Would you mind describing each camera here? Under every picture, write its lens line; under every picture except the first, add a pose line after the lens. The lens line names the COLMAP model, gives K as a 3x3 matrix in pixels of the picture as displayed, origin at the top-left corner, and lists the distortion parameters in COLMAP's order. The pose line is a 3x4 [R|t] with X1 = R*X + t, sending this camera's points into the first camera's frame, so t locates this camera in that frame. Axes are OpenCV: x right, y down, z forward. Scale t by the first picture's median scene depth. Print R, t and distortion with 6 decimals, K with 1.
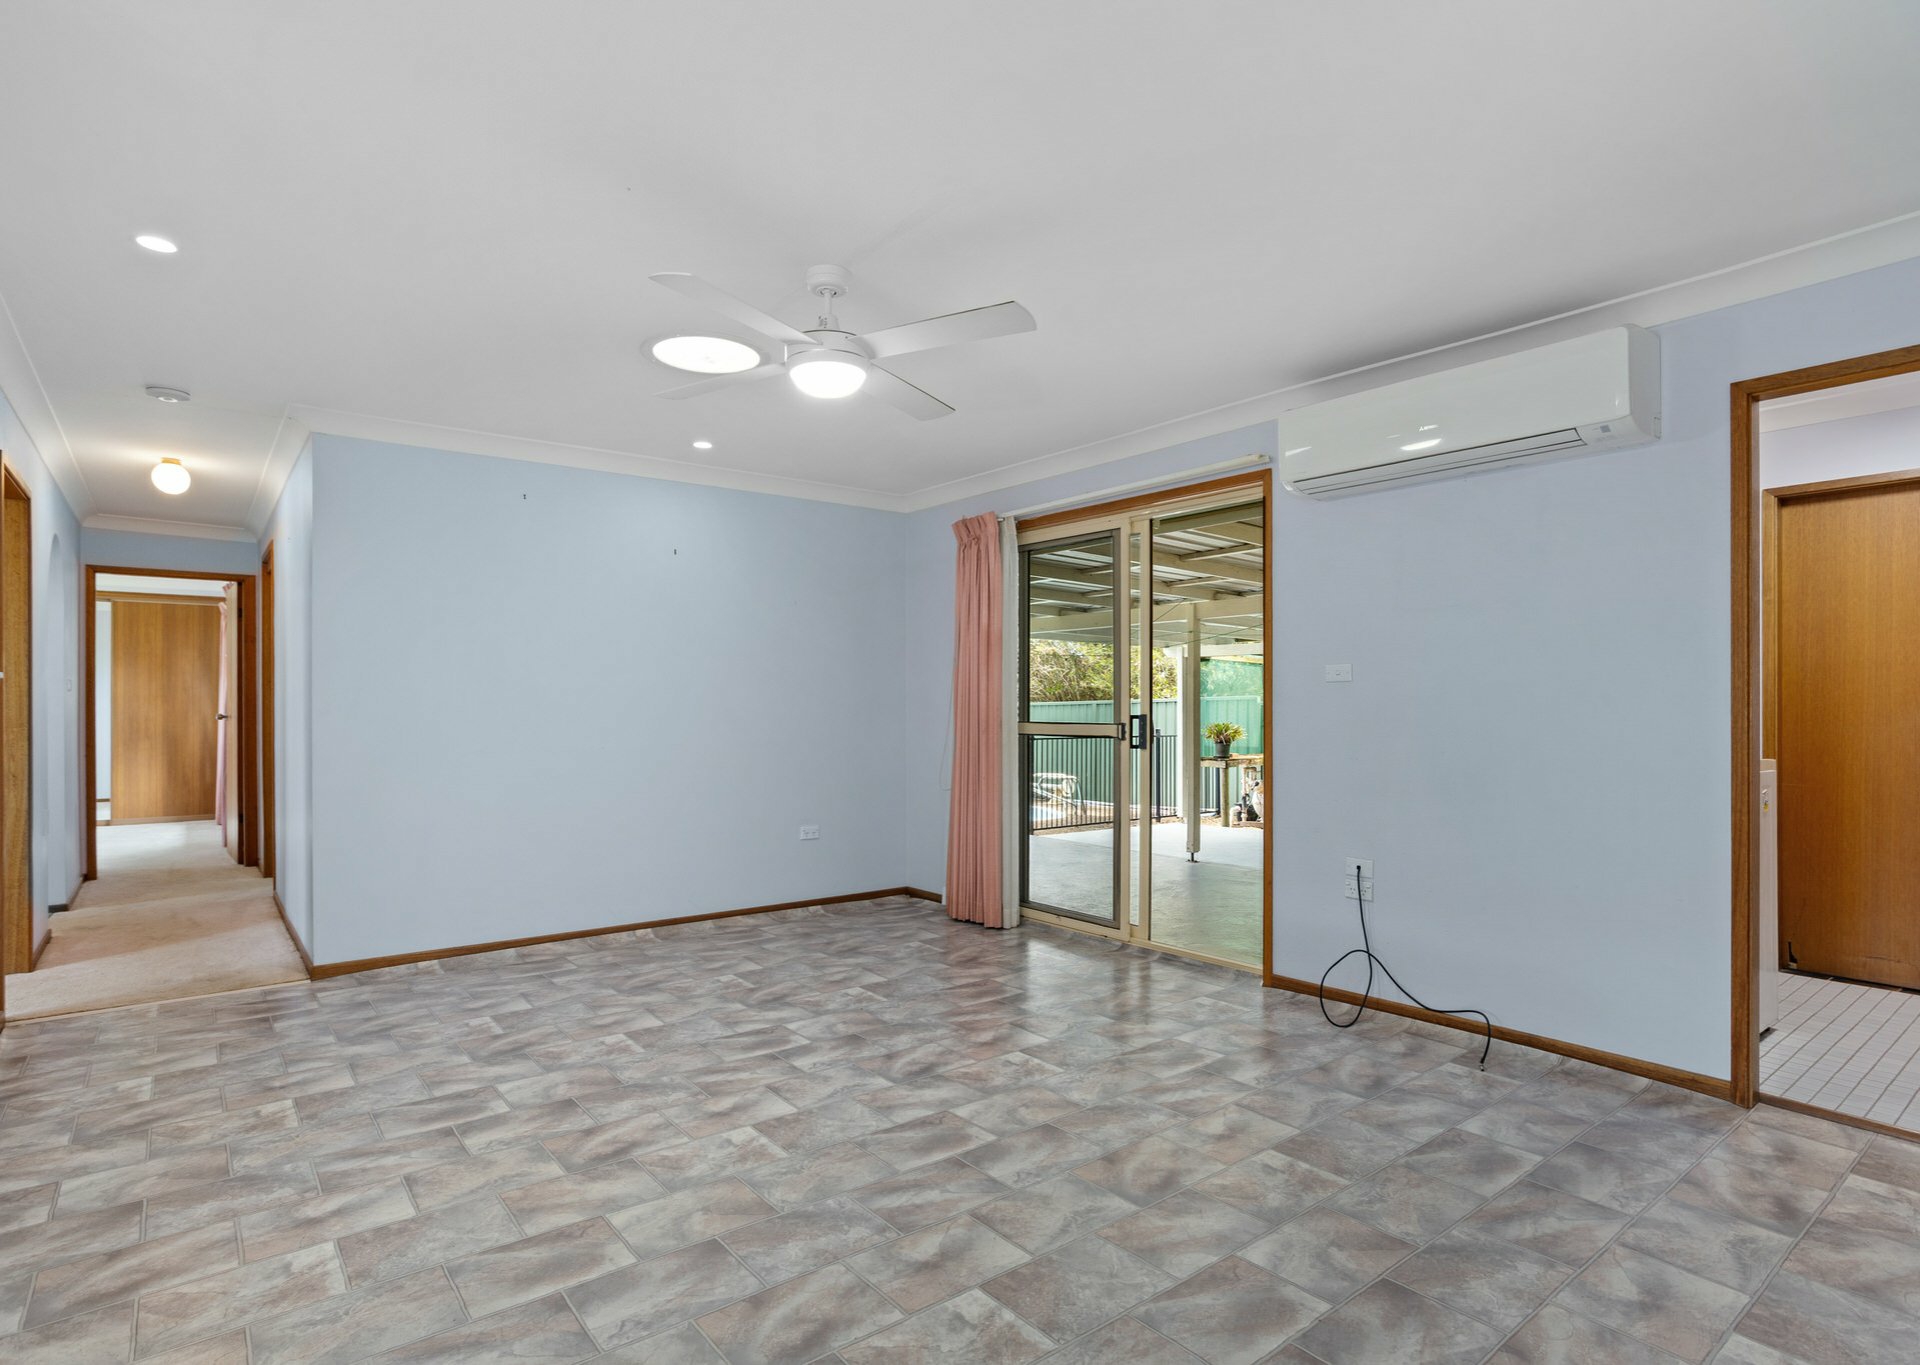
lens RADIAL K [[976.3, 0, 962.9], [0, 976.3, 694.1], [0, 0, 1]] dist [-0.012244, 0.001972]
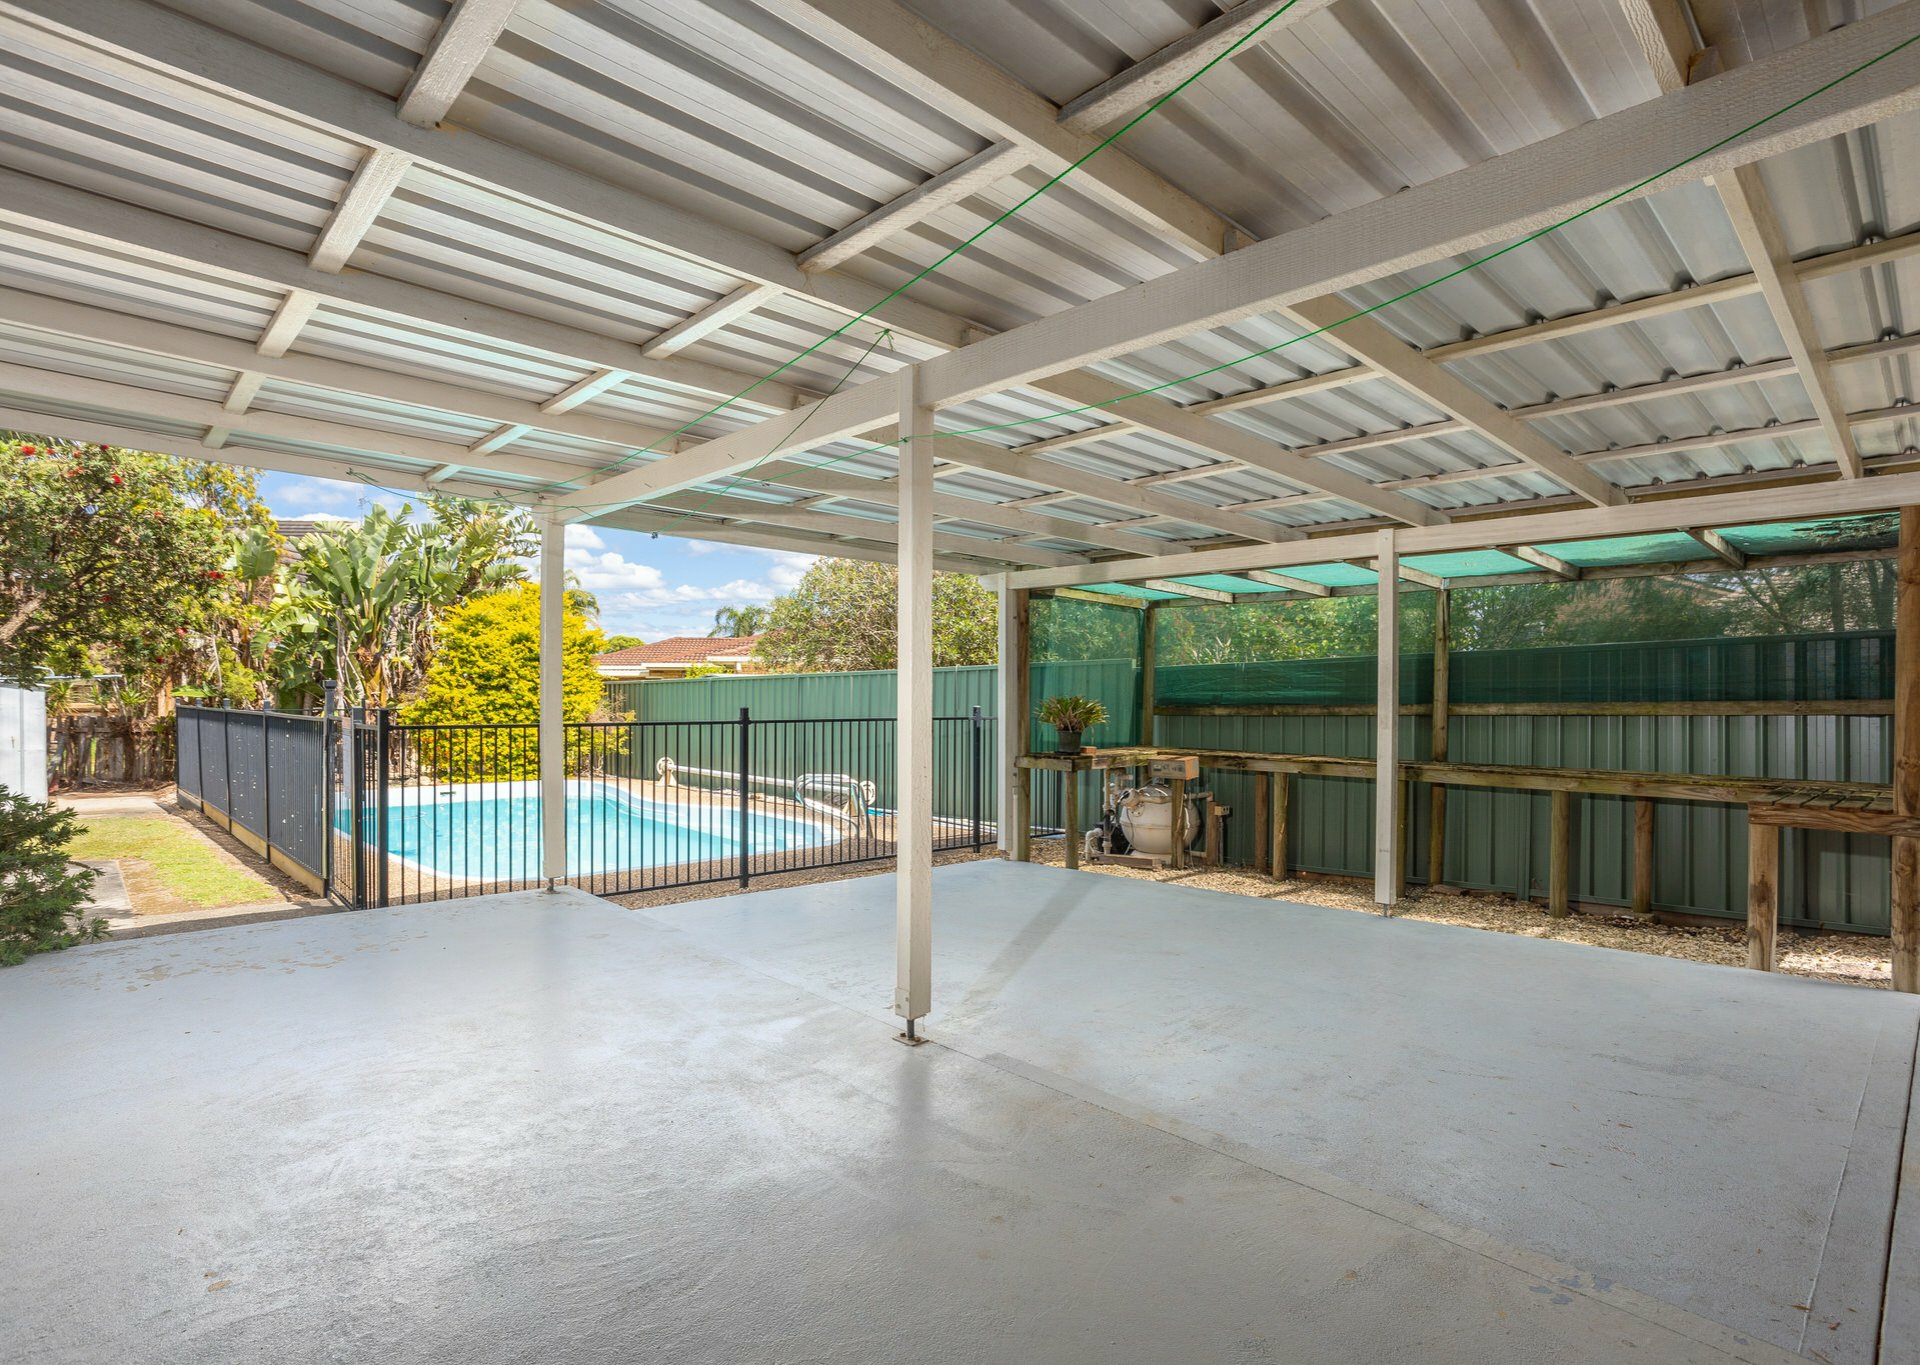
lens RADIAL K [[976.3, 0, 959.0], [0, 976.3, 692.3], [0, 0, 1]] dist [-0.012244, 0.001972]
pose [[0.995761, 0.005186, 0.091835, 0.141348], [-0.006603, 0.999864, 0.015132, 0.018250], [-0.091744, -0.015675, 0.995659, 0.398438]]
